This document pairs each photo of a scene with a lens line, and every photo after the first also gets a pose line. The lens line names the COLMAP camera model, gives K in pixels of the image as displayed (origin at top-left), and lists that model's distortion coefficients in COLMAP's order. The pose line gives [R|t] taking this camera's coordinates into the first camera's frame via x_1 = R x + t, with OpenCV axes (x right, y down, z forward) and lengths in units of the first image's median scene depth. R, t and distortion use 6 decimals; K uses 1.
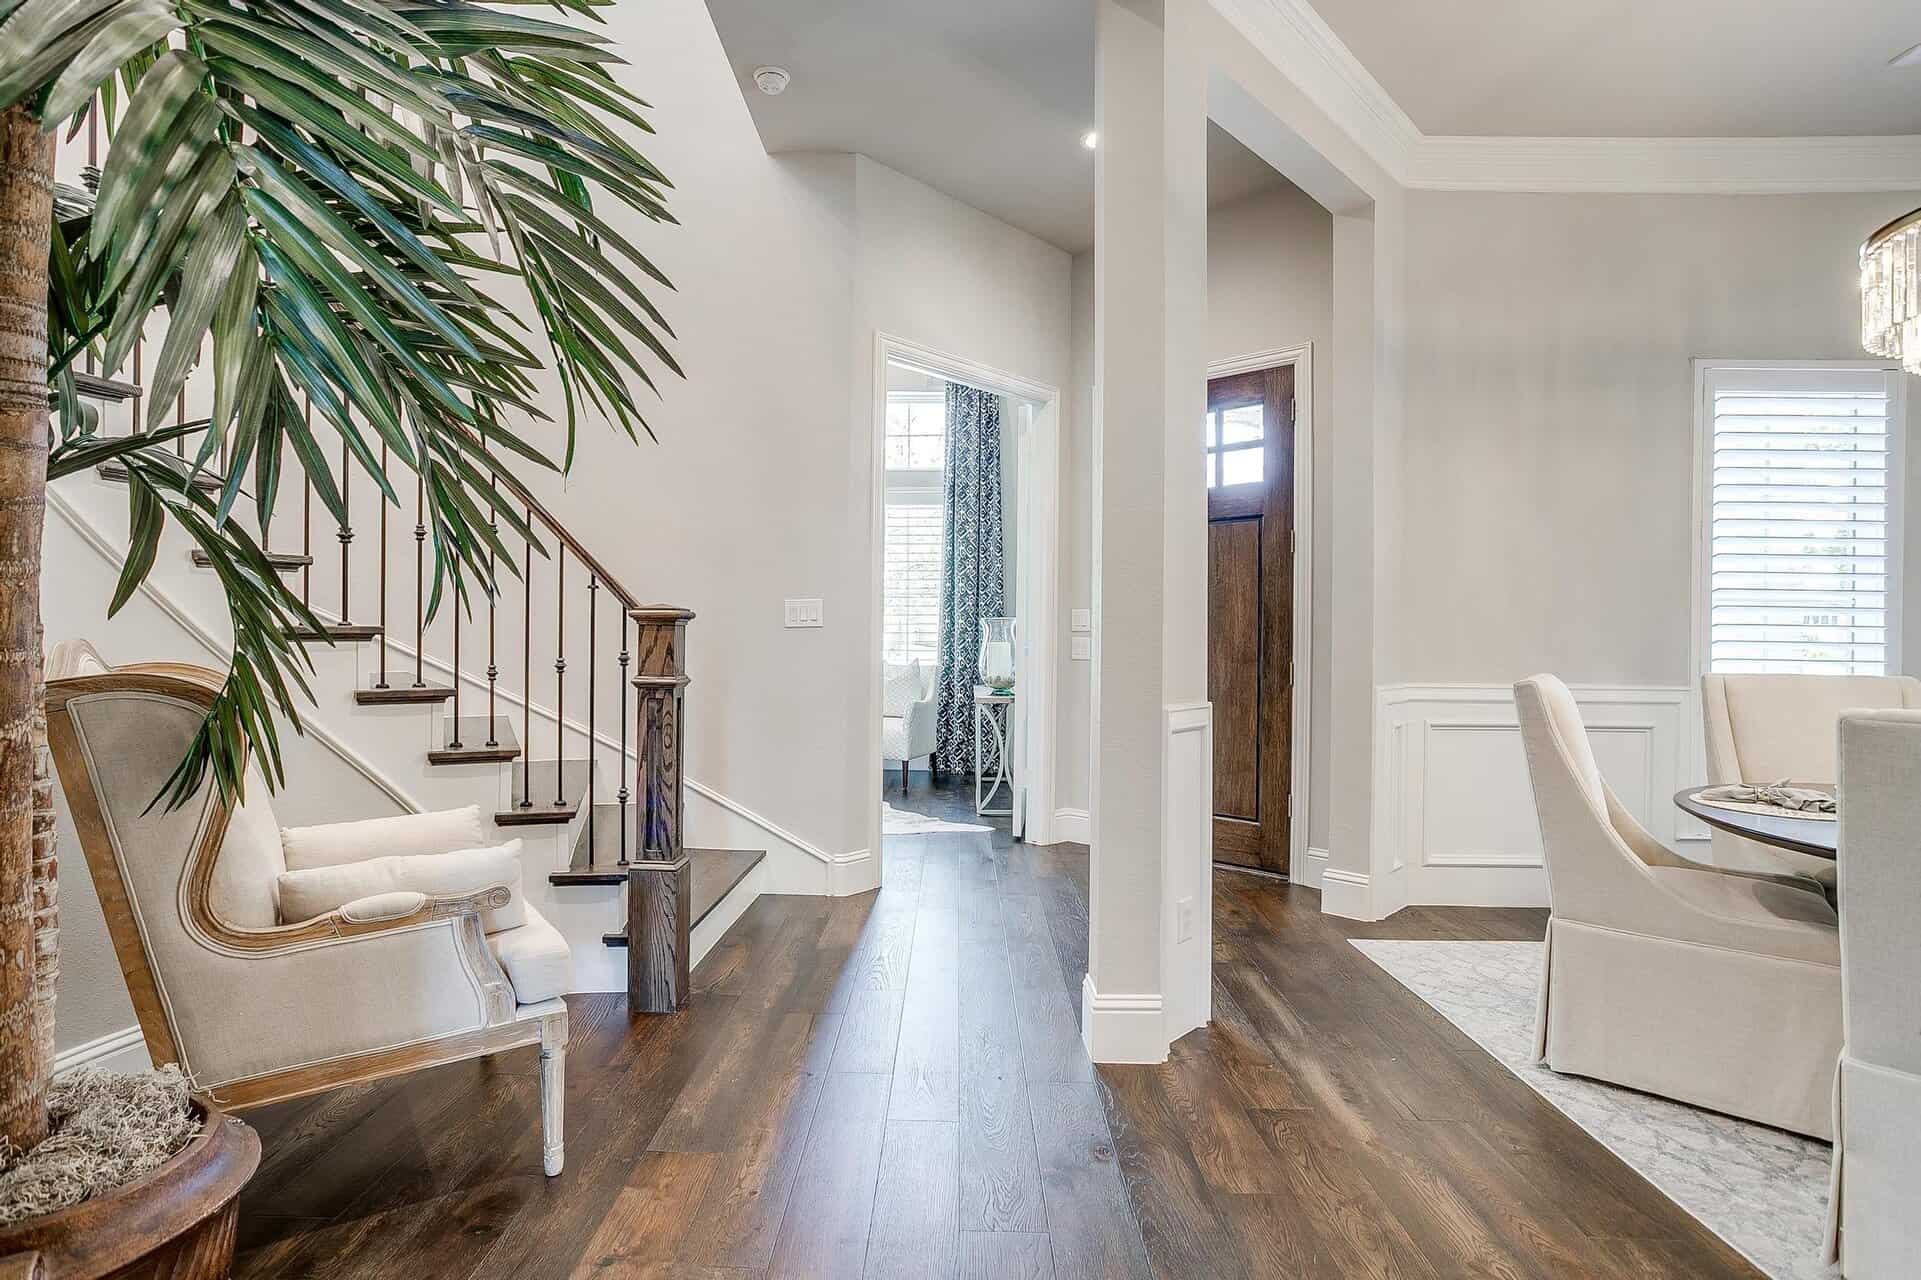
lens RADIAL K [[932.3, 0, 939.5], [0, 932.3, 638.2], [0, 0, 1]] dist [-0.047894, 0.024056]
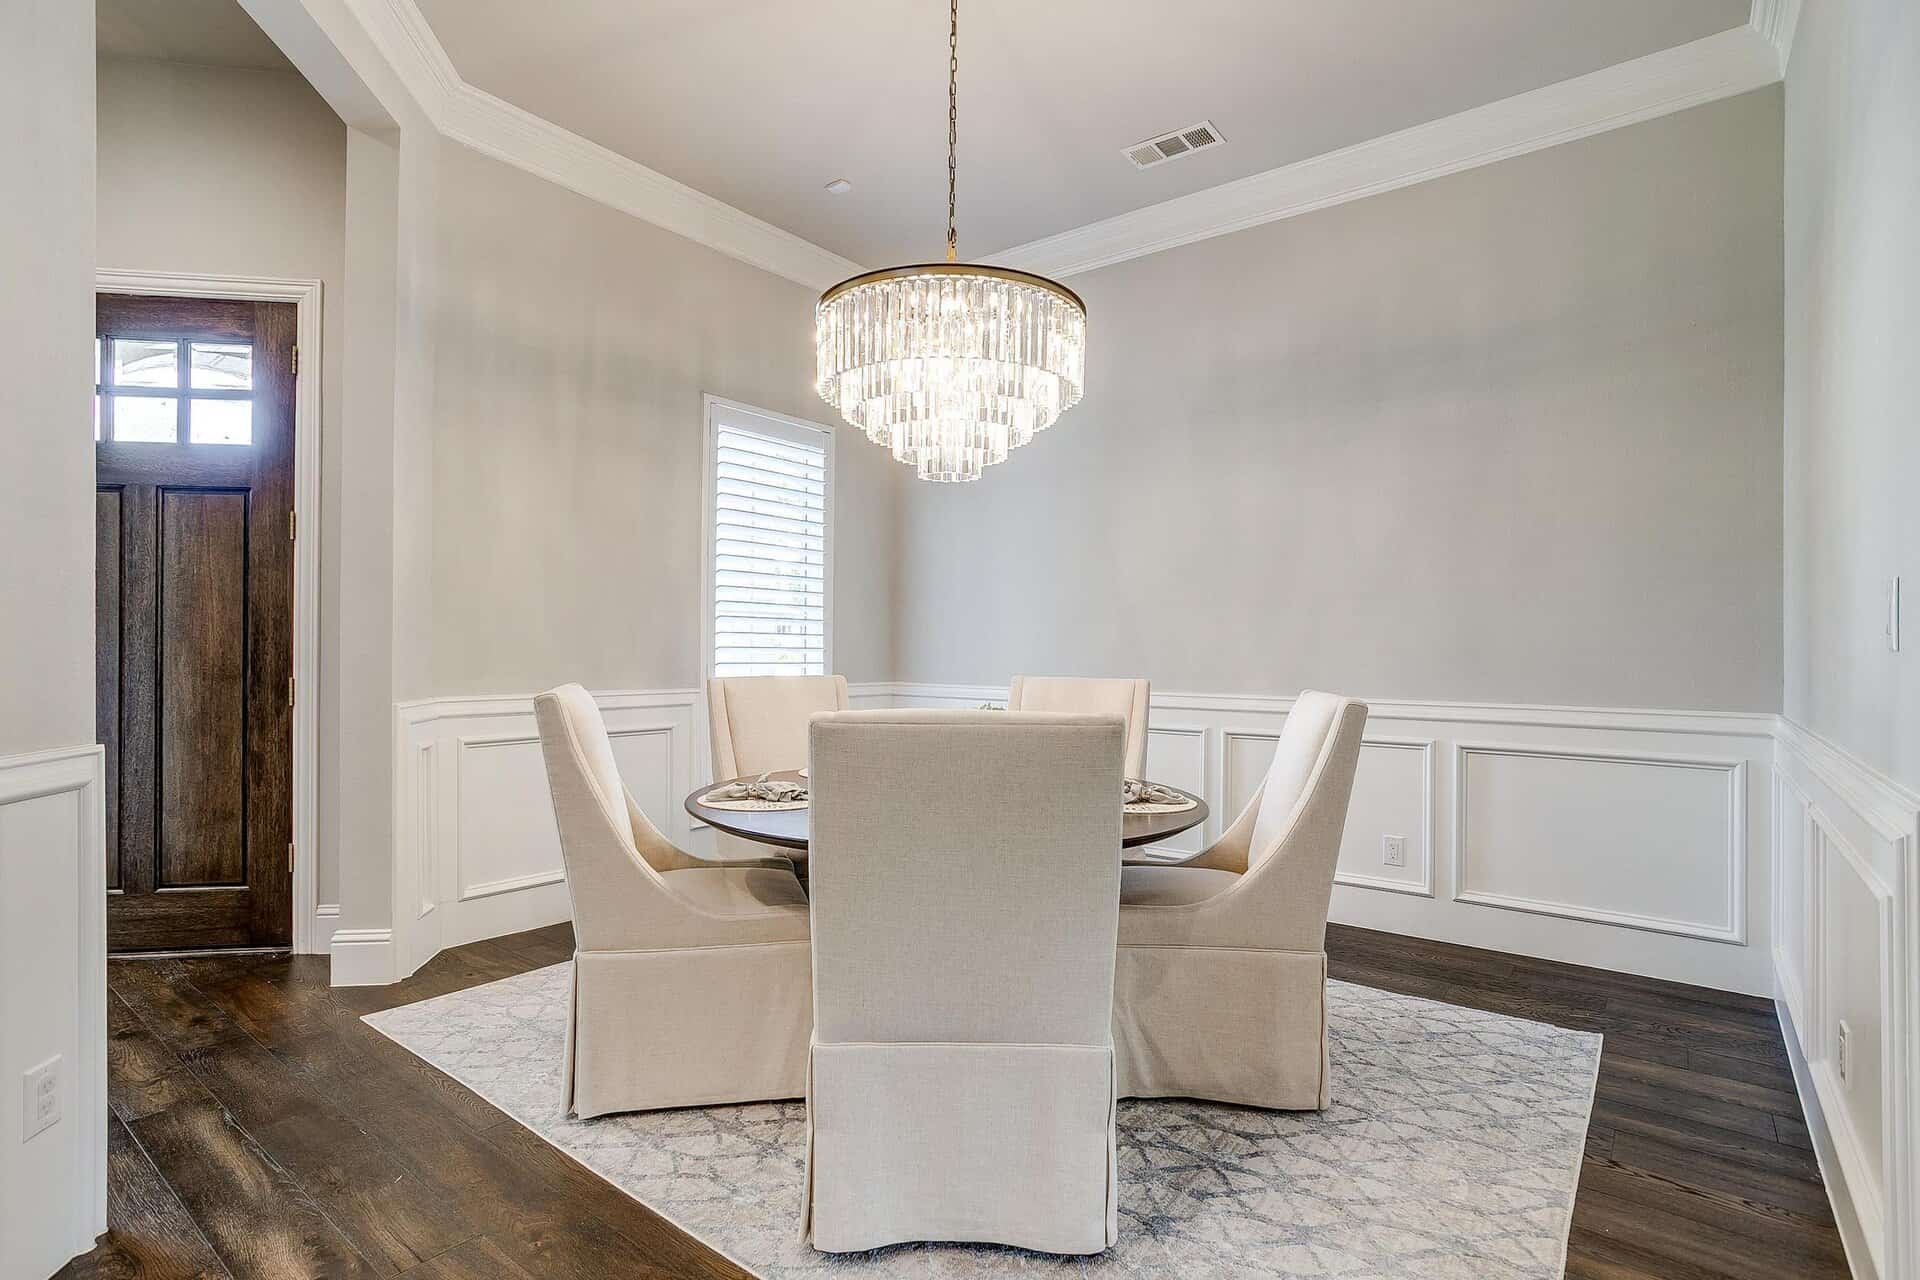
lens RADIAL K [[947.6, 0, 955.6], [0, 947.6, 632.4], [0, 0, 1]] dist [-0.051031, 0.028788]
pose [[0.582213, 0.005491, 0.813018, 0.102109], [0.005966, 0.999921, -0.011025, -0.000901], [-0.813015, 0.011269, 0.582134, 0.114921]]
